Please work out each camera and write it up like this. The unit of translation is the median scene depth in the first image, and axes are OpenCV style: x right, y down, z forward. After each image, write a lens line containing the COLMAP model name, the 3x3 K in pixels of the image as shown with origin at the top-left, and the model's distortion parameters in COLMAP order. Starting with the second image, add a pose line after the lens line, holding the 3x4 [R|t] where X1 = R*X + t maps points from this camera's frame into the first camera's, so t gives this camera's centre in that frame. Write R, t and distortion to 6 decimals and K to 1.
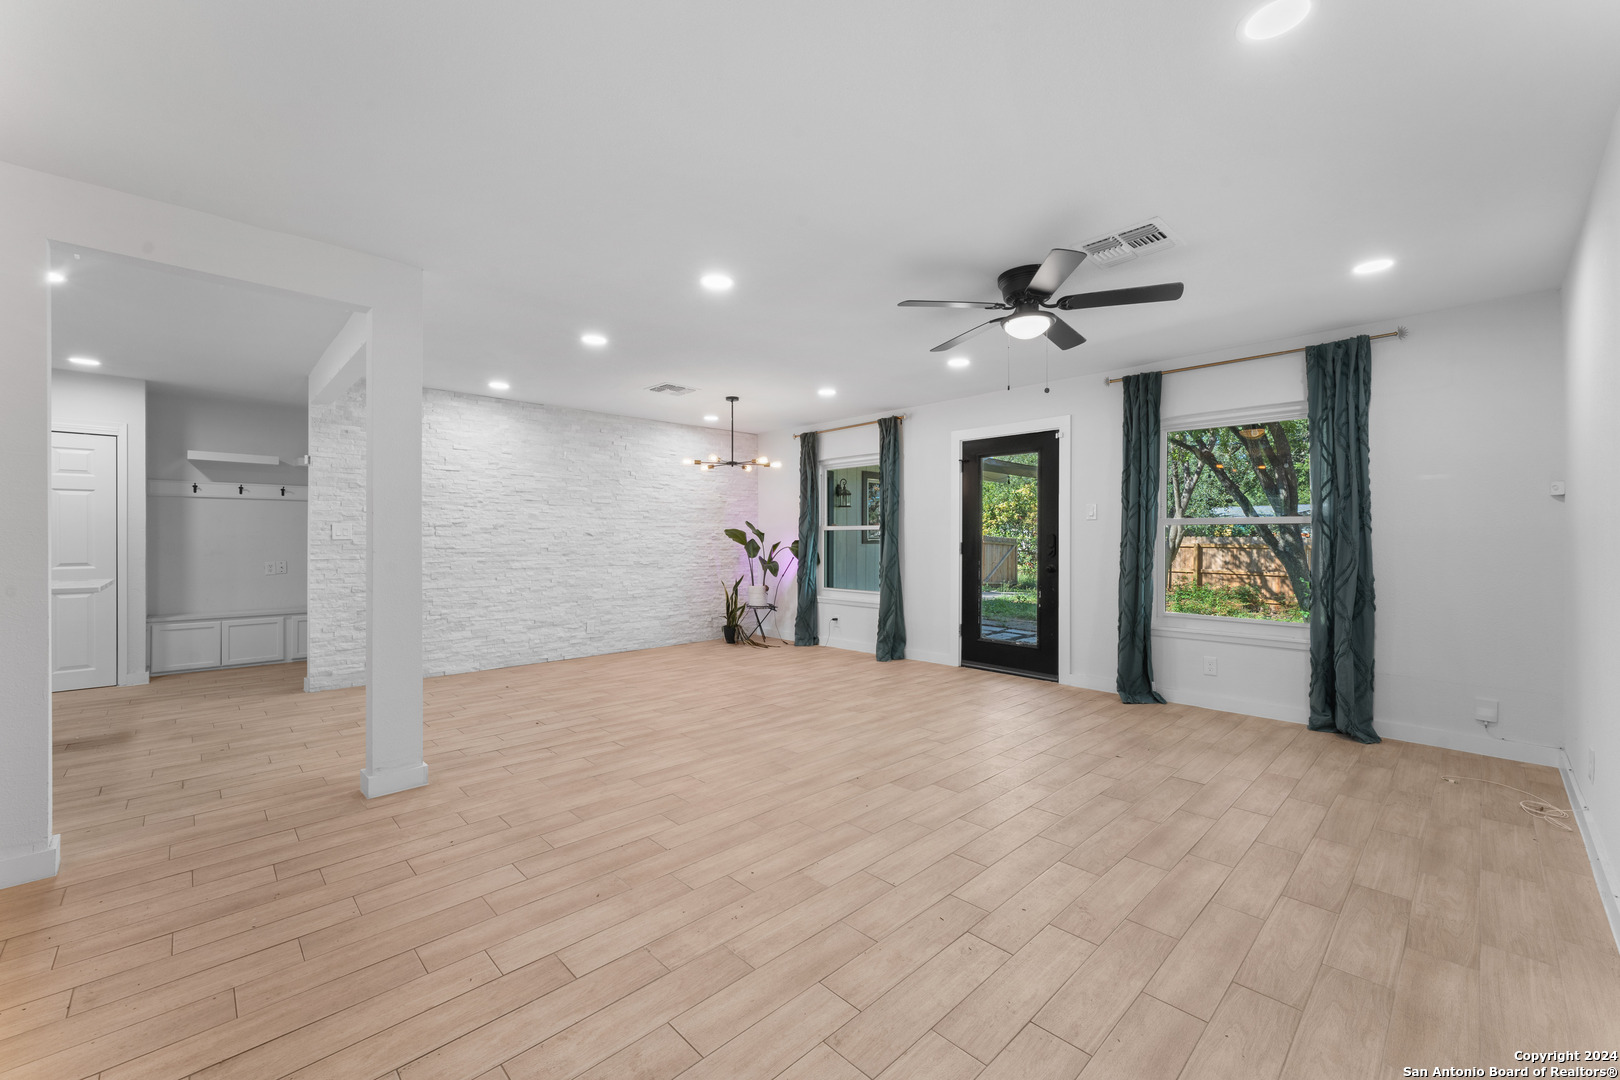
lens RADIAL K [[648.3, 0, 804.6], [0, 648.3, 535.6], [0, 0, 1]] dist [0.002330, -0.000303]
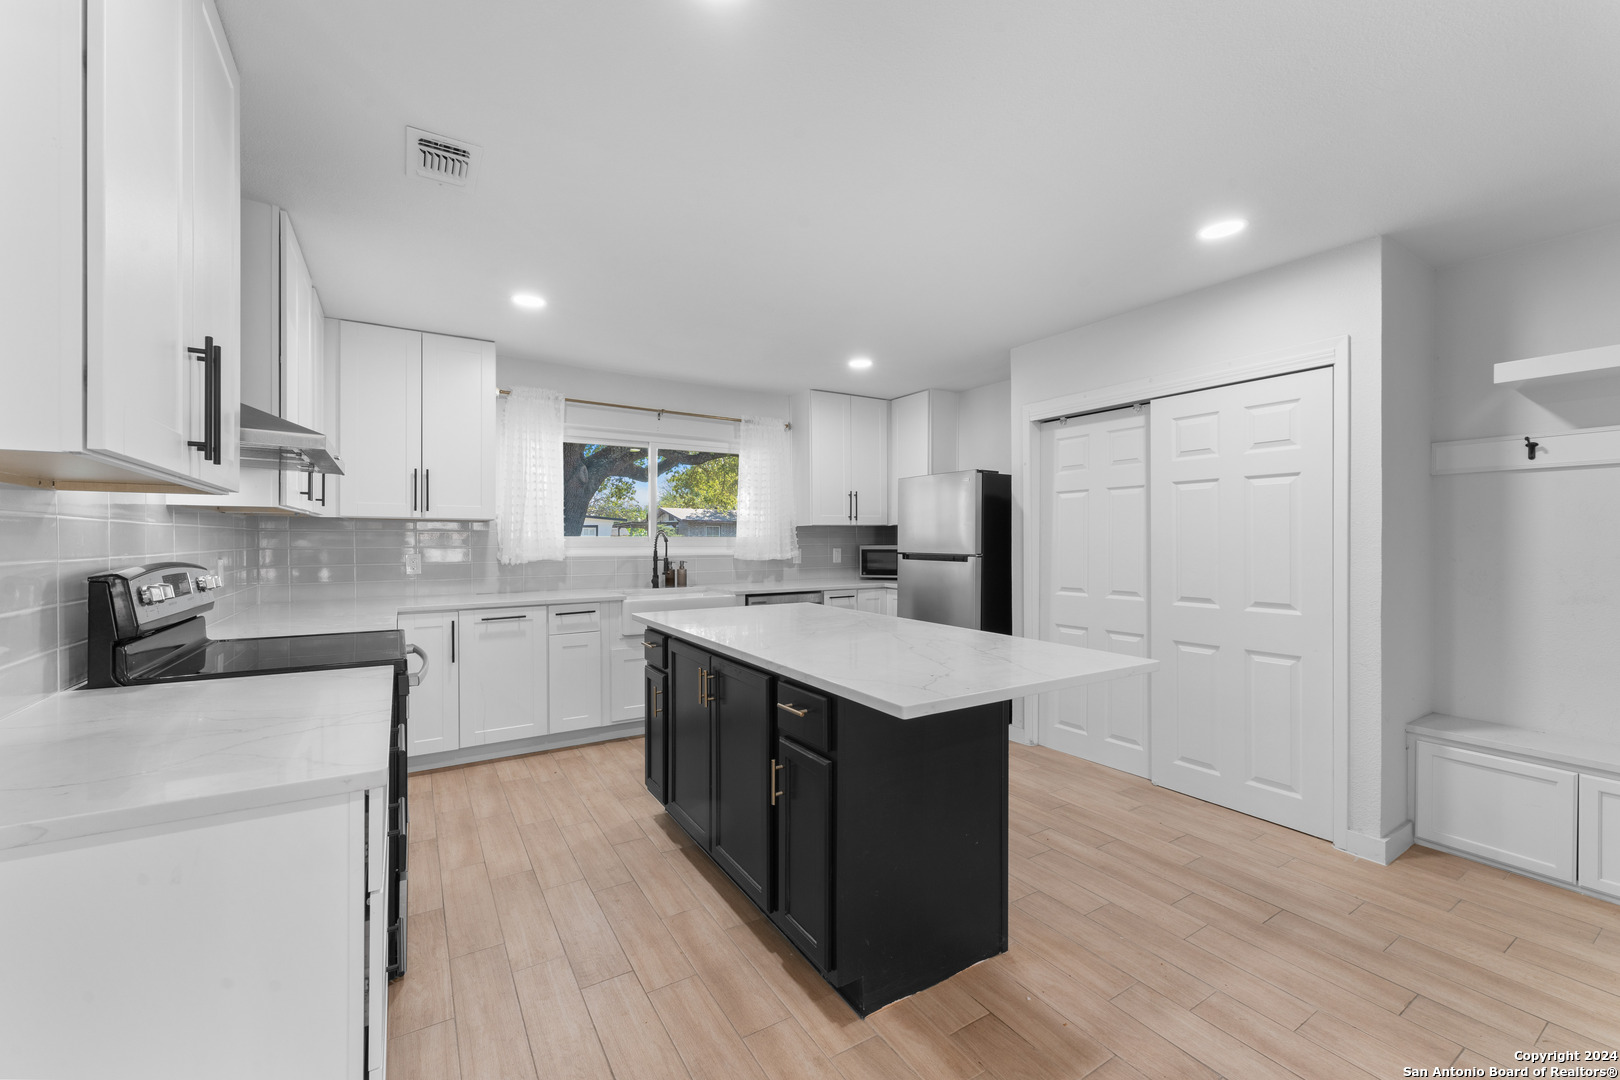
lens RADIAL K [[648.3, 0, 811.5], [0, 648.3, 544.5], [0, 0, 1]] dist [0.002330, -0.000303]
pose [[-0.197332, 0.007845, -0.980305, -0.463972], [0.002829, 0.999968, 0.007433, -0.014505], [0.980333, -0.001306, -0.197348, 0.690125]]
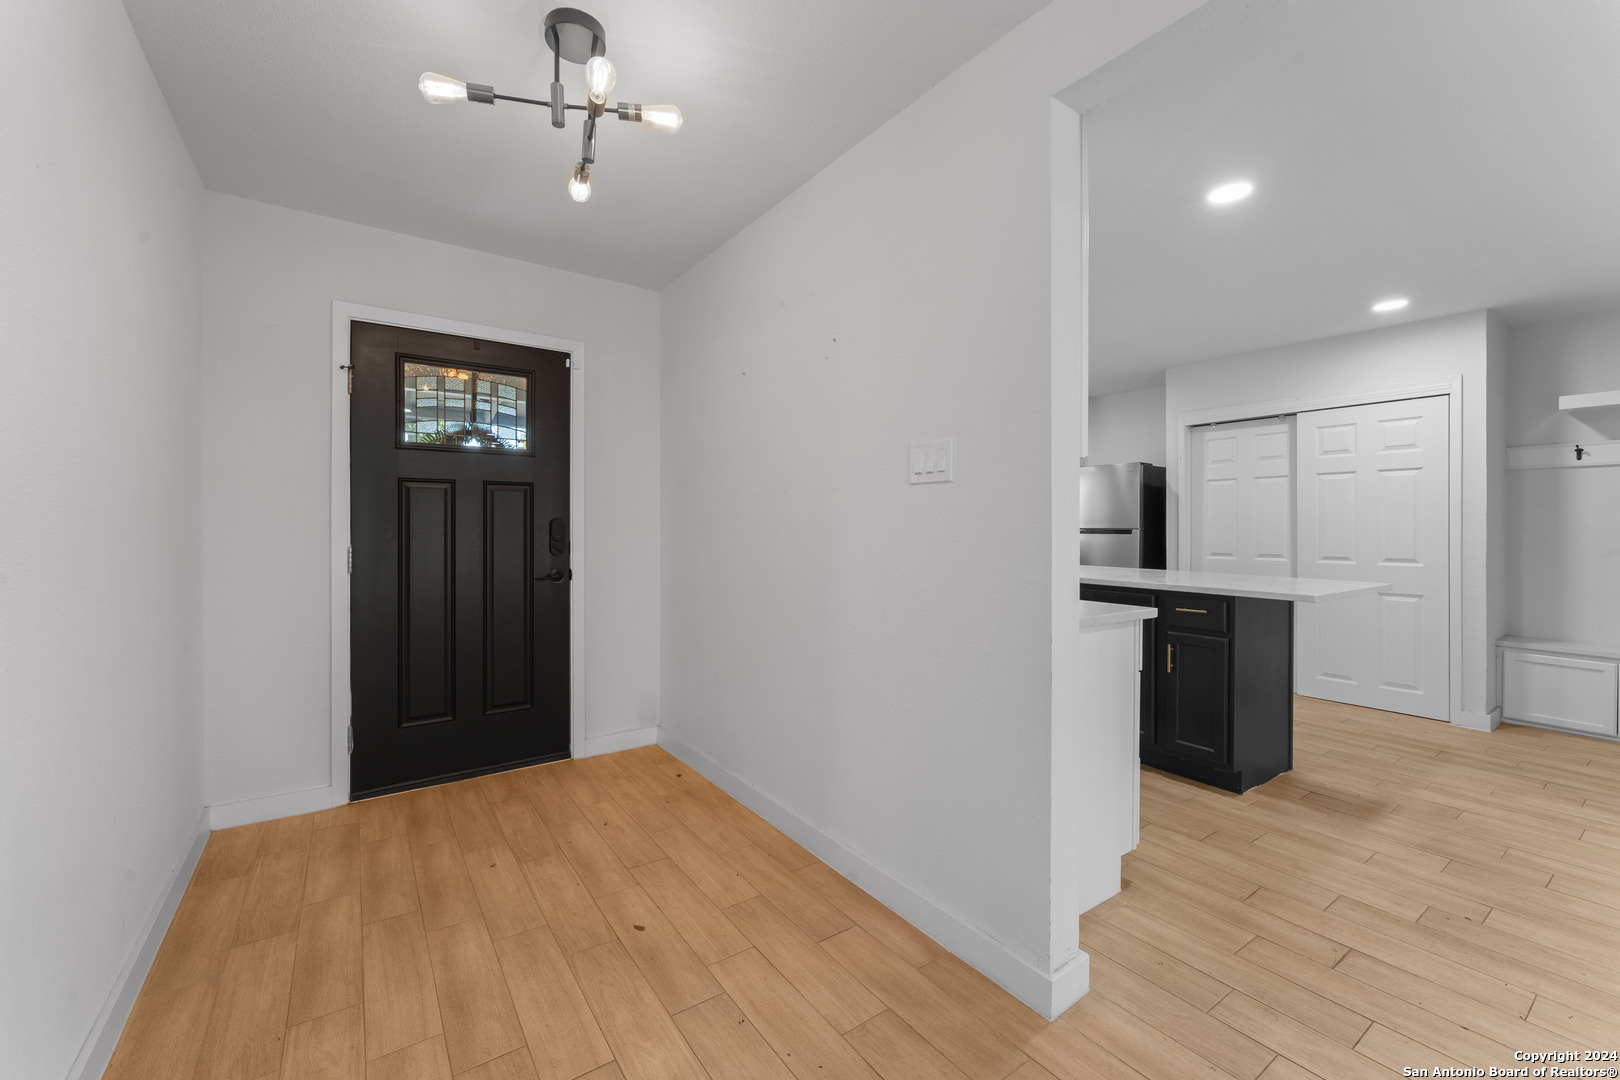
lens RADIAL K [[648.3, 0, 812.0], [0, 648.3, 529.0], [0, 0, 1]] dist [0.002330, -0.000303]
pose [[-0.148341, 0.001416, -0.988935, -0.195000], [0.000216, 0.999999, 0.001399, 0.003254], [0.988936, -0.000006, -0.148341, 0.373905]]
